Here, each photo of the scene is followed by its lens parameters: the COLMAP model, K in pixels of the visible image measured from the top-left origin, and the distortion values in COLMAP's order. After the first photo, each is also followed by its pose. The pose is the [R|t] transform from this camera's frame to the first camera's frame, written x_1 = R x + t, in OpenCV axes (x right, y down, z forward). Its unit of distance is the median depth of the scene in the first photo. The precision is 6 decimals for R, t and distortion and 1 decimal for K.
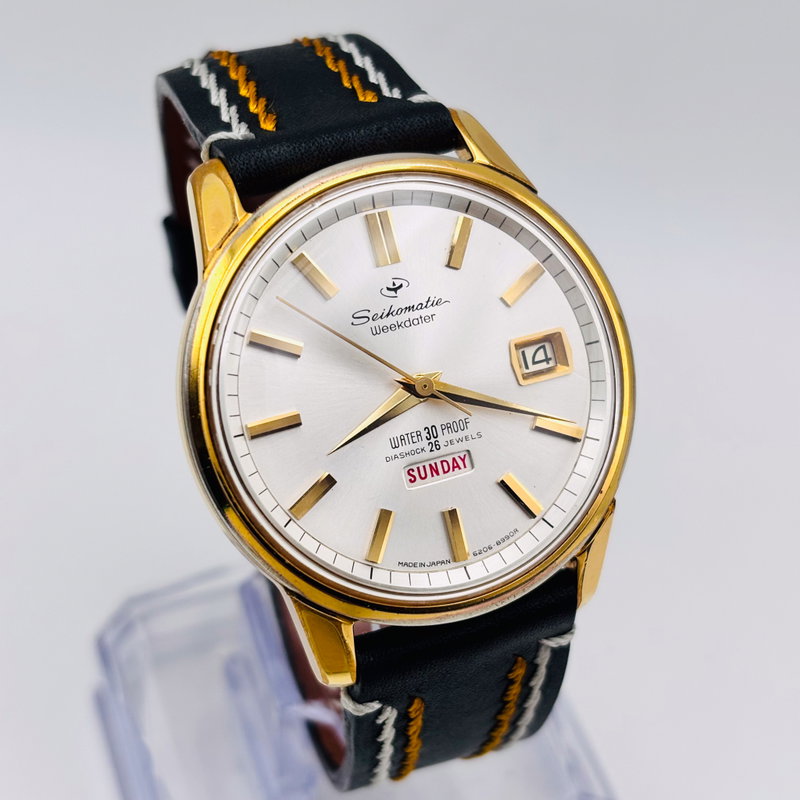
lens RADIAL K [[1592.5, 0, 400.0], [0, 1592.5, 400.0], [0, 0, 1]] dist [0.345106, 0.085666]
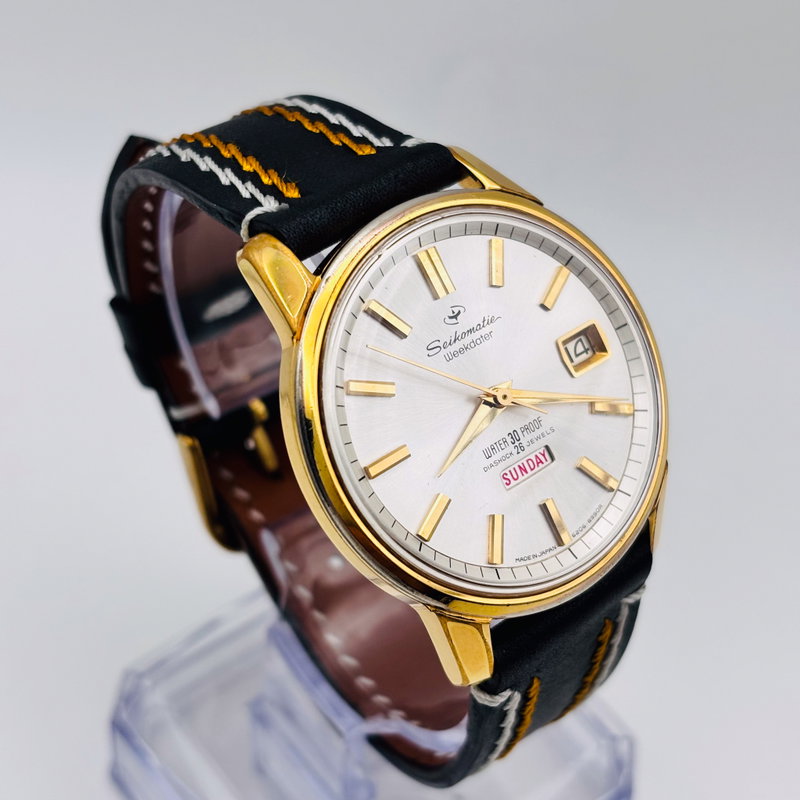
lens RADIAL K [[1592.5, 0, 400.0], [0, 1592.5, 400.0], [0, 0, 1]] dist [0.345106, 0.085666]
pose [[0.950901, -0.219543, 0.218145, -0.281717], [0.220176, 0.975218, 0.021712, -0.044346], [-0.217506, 0.027384, 0.975675, -0.055346]]
